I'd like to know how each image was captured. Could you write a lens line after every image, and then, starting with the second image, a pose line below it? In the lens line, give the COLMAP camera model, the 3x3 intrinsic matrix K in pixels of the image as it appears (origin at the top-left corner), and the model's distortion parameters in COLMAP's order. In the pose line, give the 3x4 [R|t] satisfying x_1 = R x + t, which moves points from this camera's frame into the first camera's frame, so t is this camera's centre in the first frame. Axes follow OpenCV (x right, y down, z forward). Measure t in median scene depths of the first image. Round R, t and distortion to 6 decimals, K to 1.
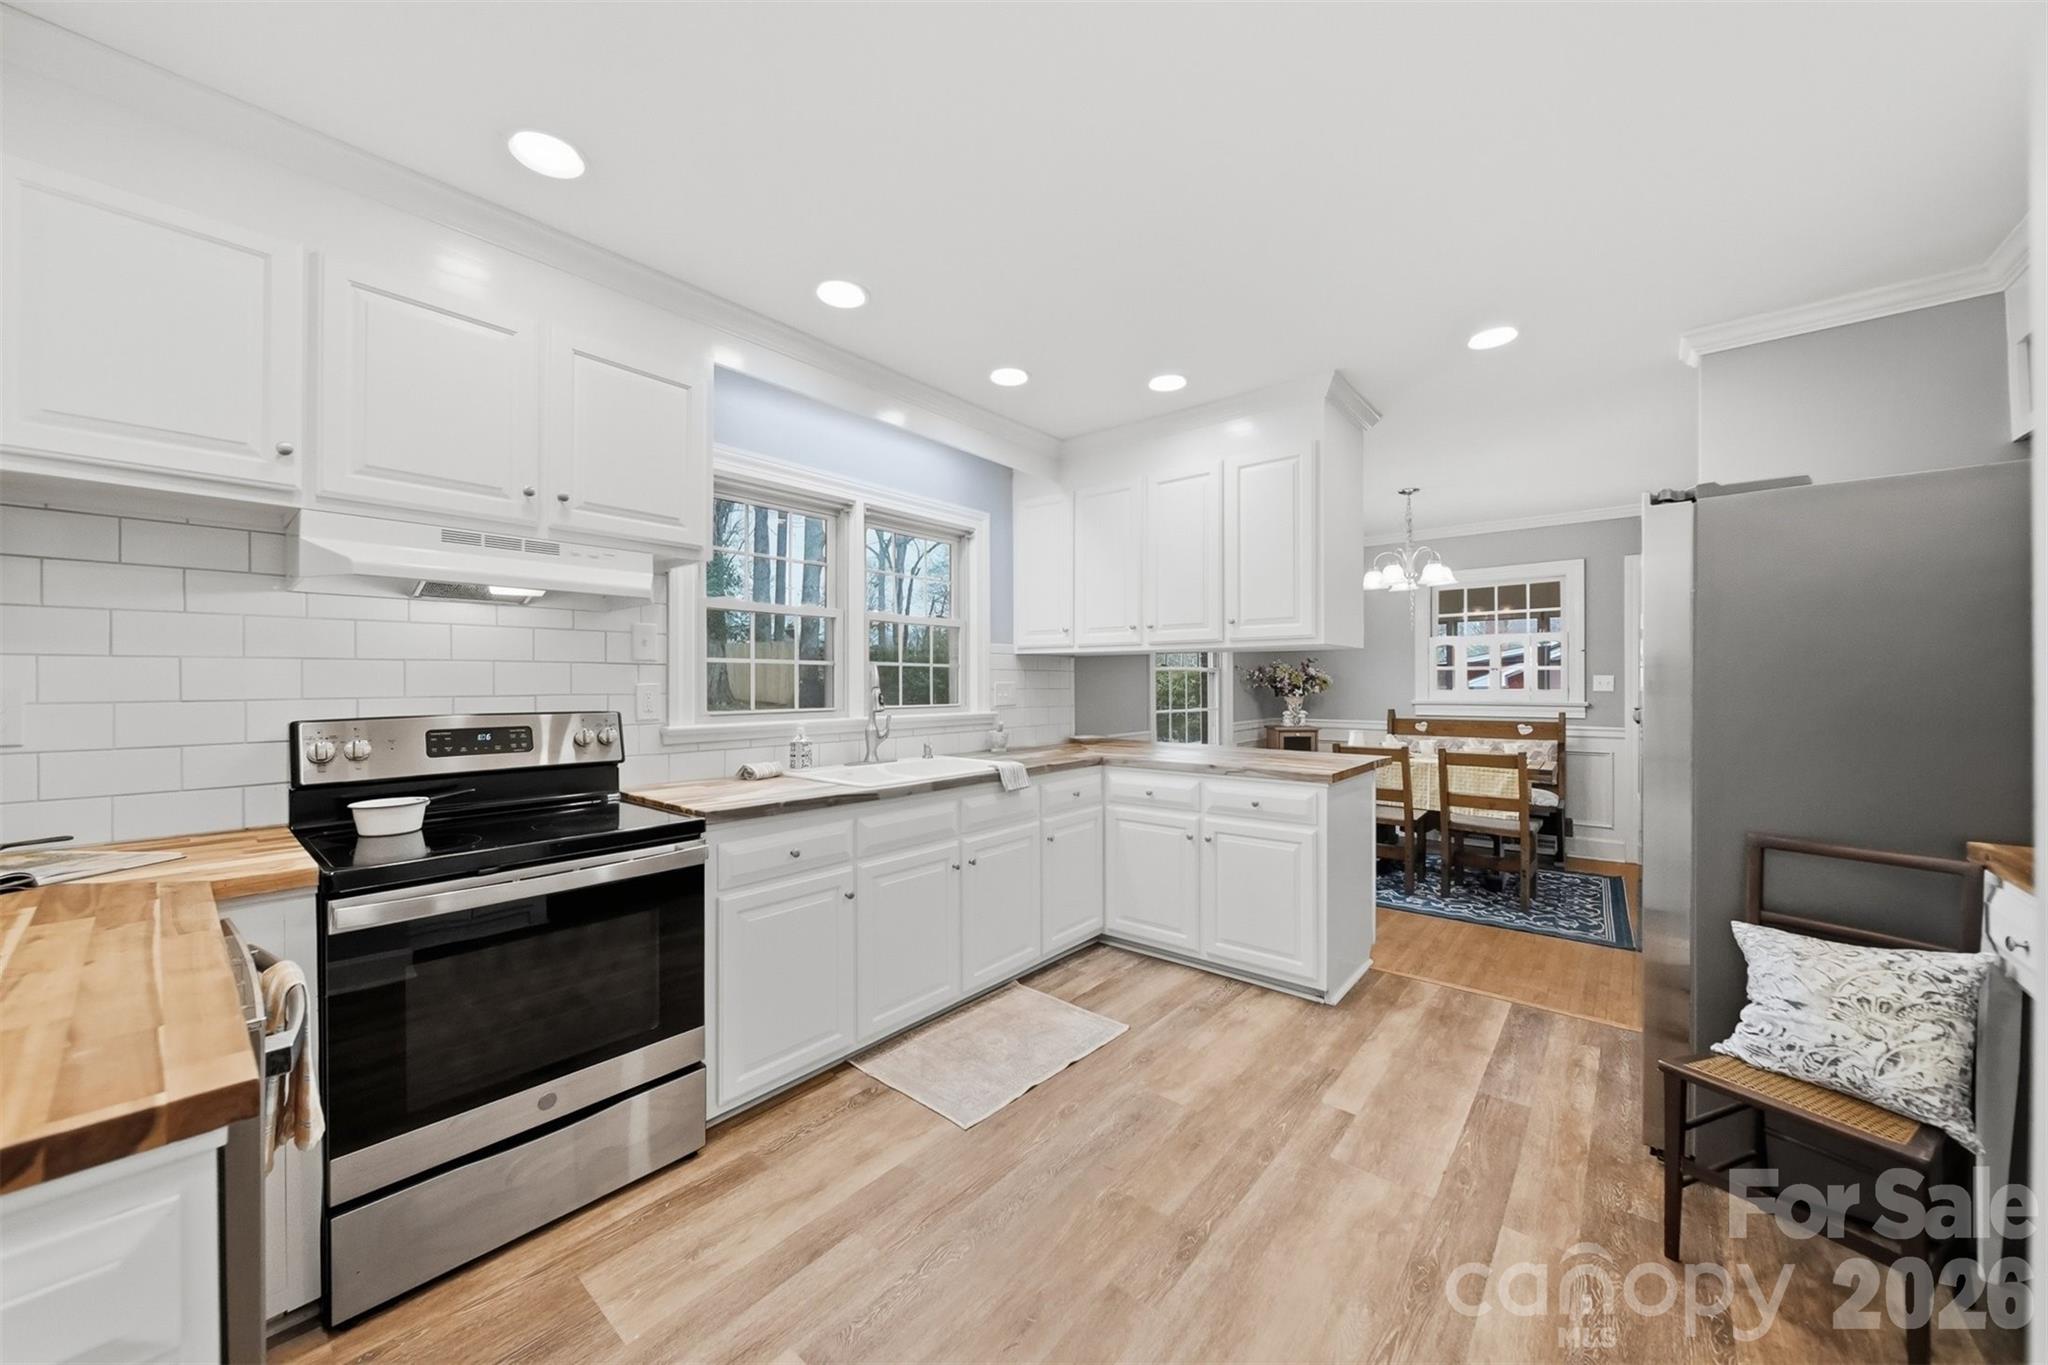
lens RADIAL K [[732.5, 0, 1022.2], [0, 732.5, 682.6], [0, 0, 1]] dist [-0.002605, -0.000221]
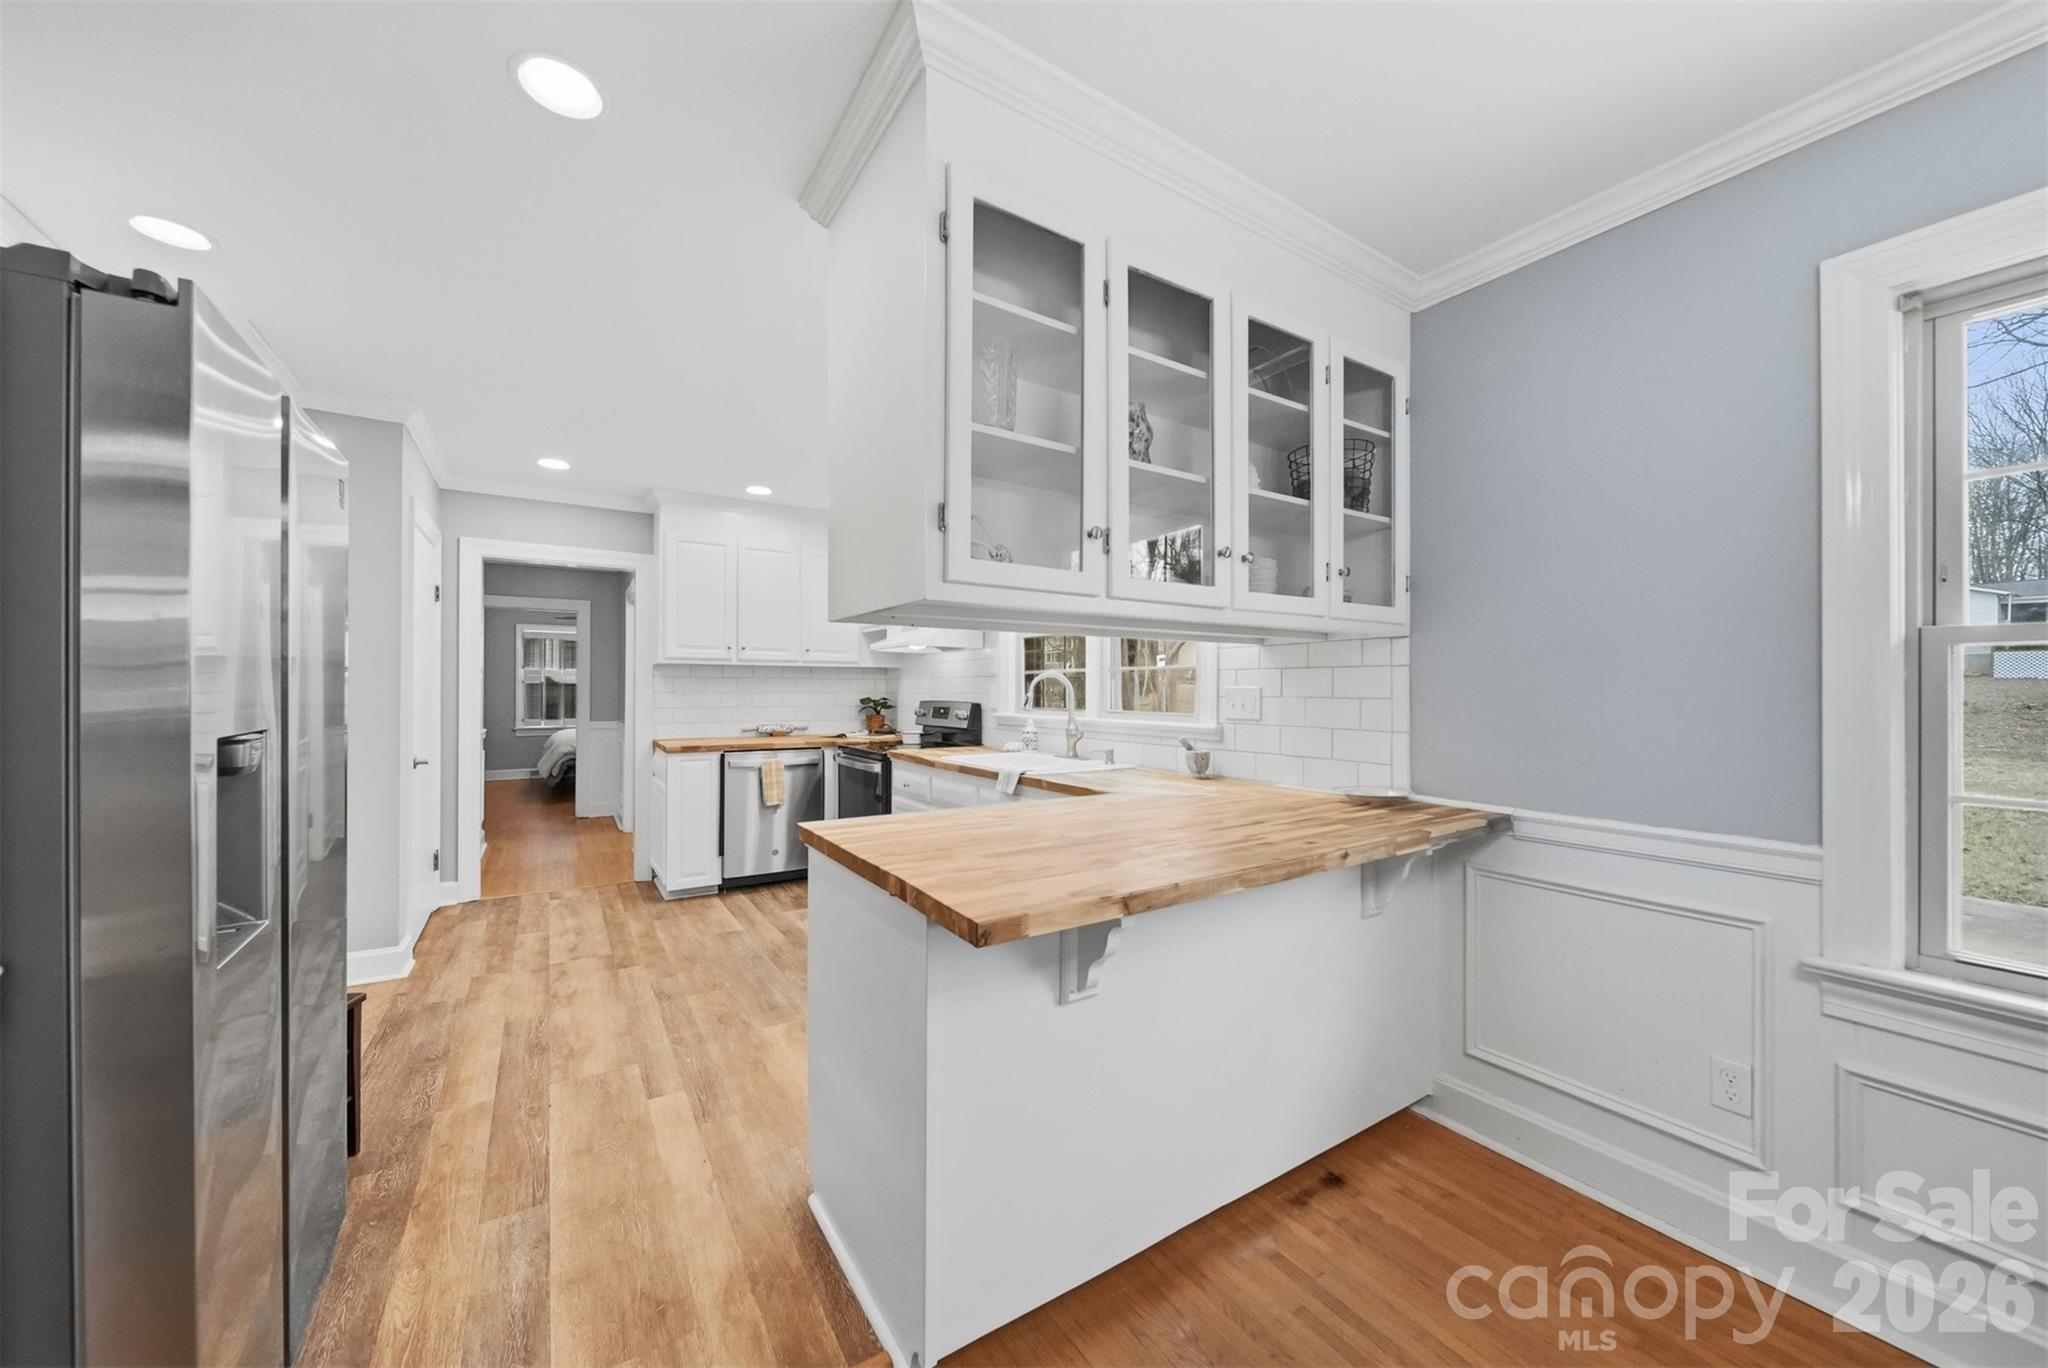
lens RADIAL K [[733.2, 0, 1026.8], [0, 733.2, 690.6], [0, 0, 1]] dist [0.000703, -0.002792]
pose [[-0.288044, 0.000486, -0.957617, 0.998348], [-0.005081, 0.999985, 0.002036, 0.003533], [0.957604, 0.005453, -0.288037, 1.394047]]
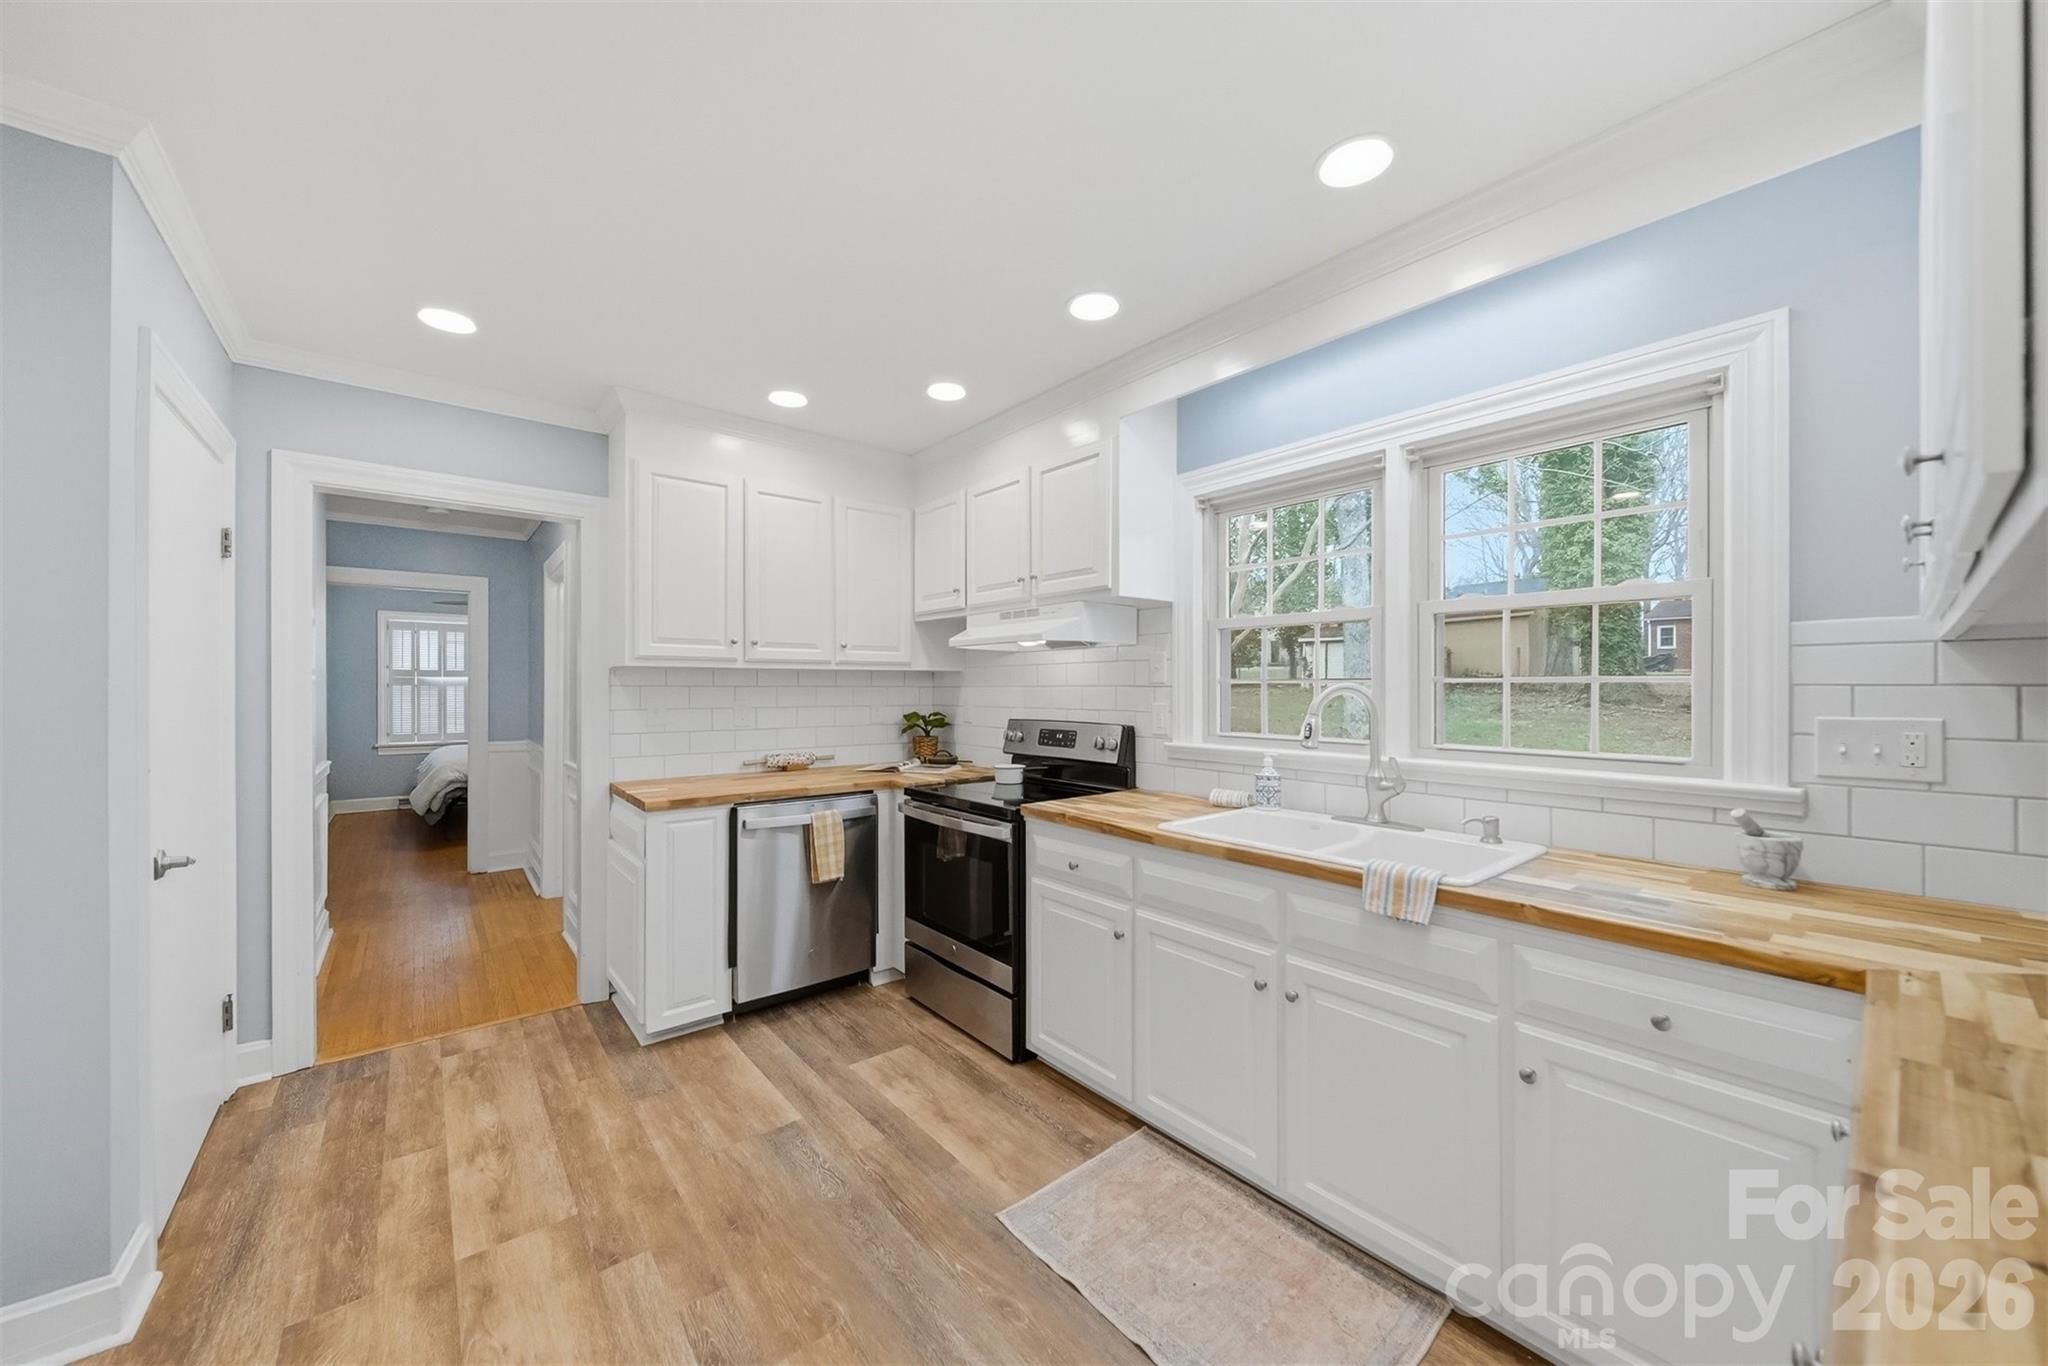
lens RADIAL K [[733.2, 0, 1026.8], [0, 733.2, 689.6], [0, 0, 1]] dist [0.000703, -0.002792]
pose [[-0.175401, 0.003806, -0.984490, 0.591548], [-0.002399, 0.999988, 0.004294, -0.021856], [0.984494, 0.003115, -0.175389, 0.881426]]
